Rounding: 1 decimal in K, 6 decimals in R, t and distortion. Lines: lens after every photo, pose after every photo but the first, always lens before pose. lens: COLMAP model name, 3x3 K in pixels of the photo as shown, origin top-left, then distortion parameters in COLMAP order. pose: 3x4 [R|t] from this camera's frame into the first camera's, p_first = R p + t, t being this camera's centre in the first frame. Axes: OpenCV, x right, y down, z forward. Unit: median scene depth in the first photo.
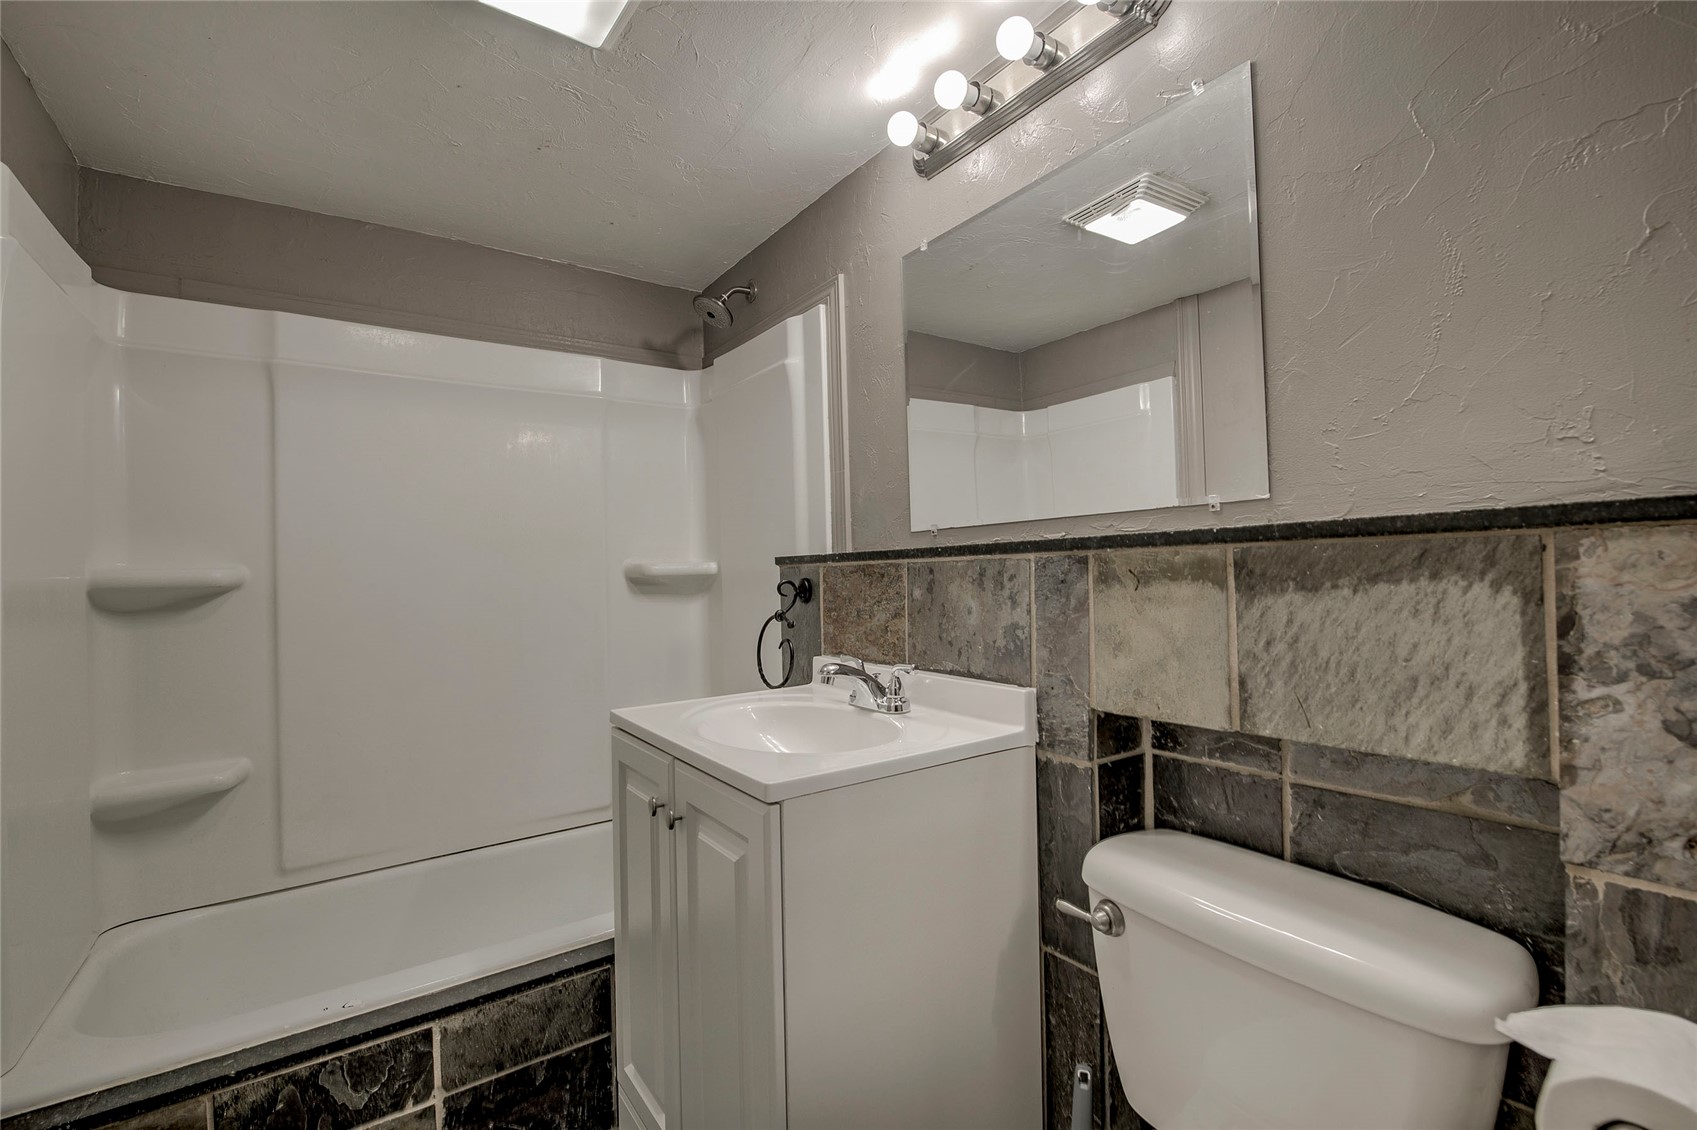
lens RADIAL K [[756.5, 0, 852.1], [0, 756.5, 561.5], [0, 0, 1]] dist [-0.009907, -0.000275]
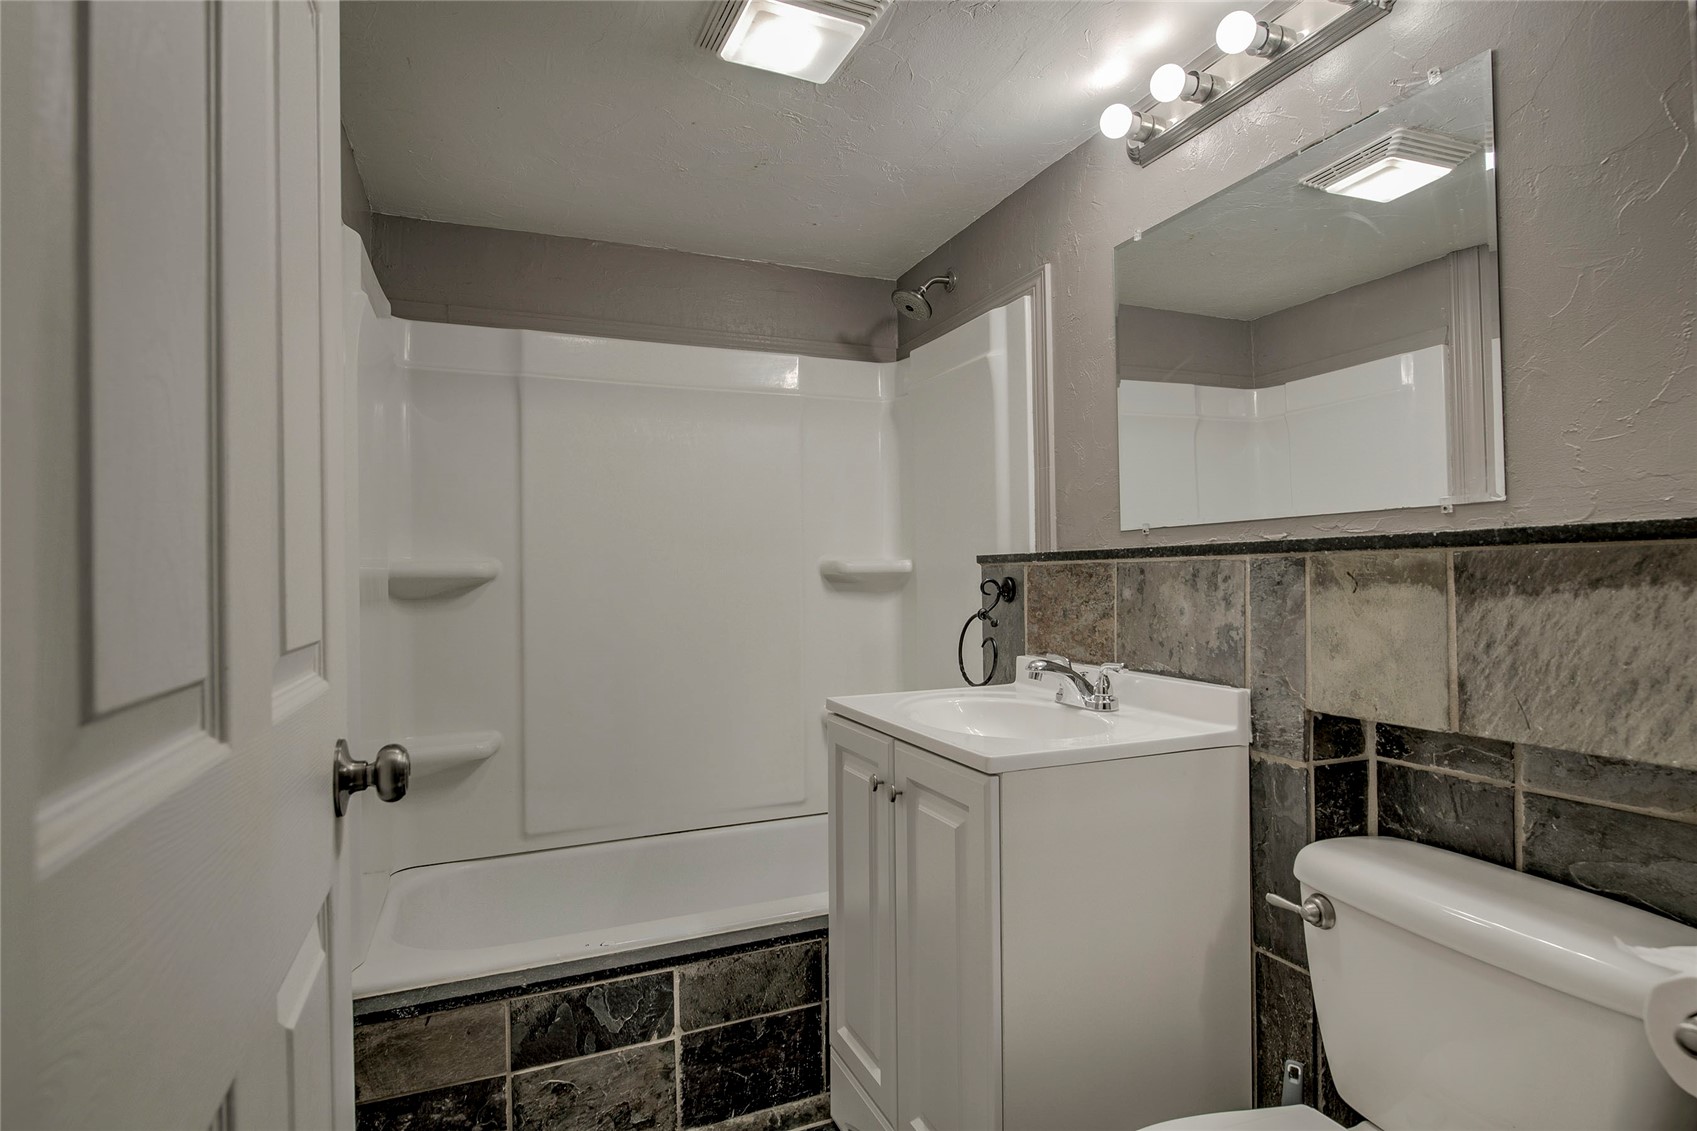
lens RADIAL K [[889.8, 0, 843.5], [0, 889.8, 564.2], [0, 0, 1]] dist [-0.002650, -0.003937]
pose [[0.975757, 0.009462, -0.218650, -0.023357], [-0.007987, 0.999939, 0.007626, -0.002594], [0.218709, -0.005695, 0.975773, -0.233569]]
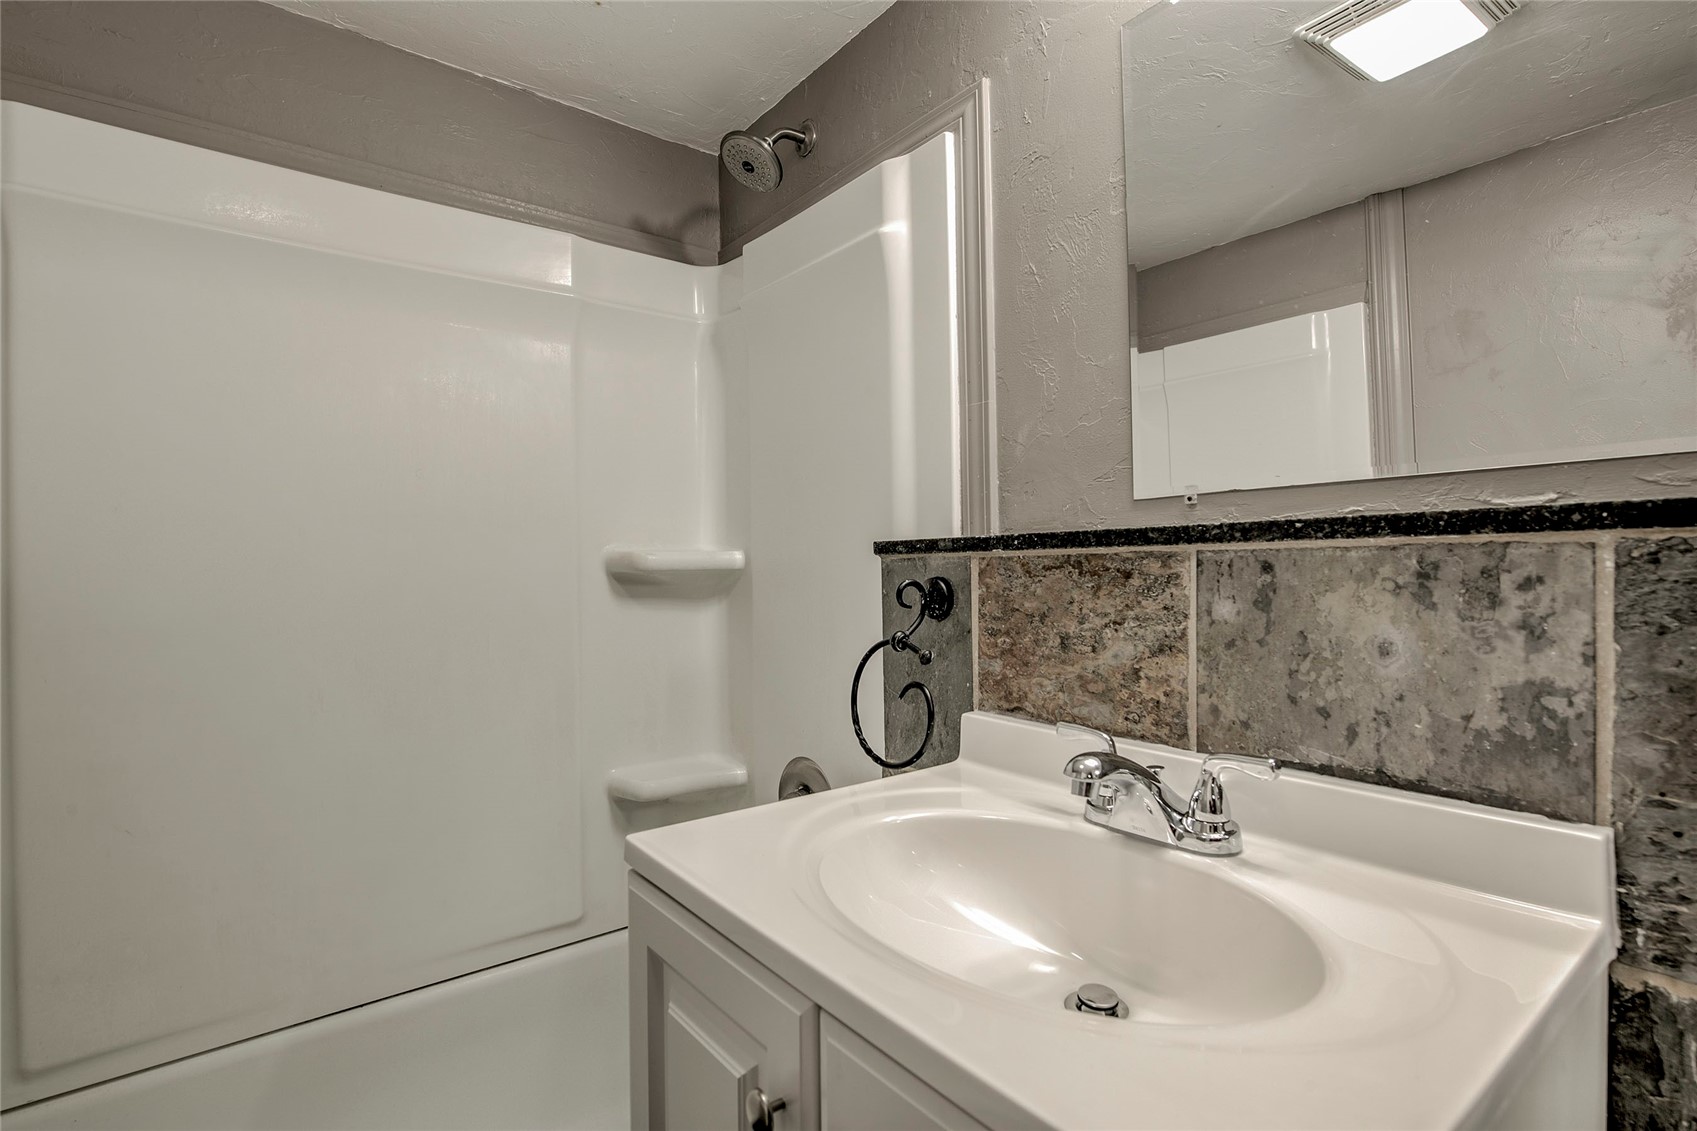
lens RADIAL K [[816.4, 0, 849.6], [0, 816.4, 562.5], [0, 0, 1]] dist [-0.010006, -0.000765]
pose [[0.998715, 0.009680, 0.049749, -0.207748], [-0.010089, 0.999917, 0.007983, 0.007970], [-0.049668, -0.008474, 0.998730, 0.470099]]
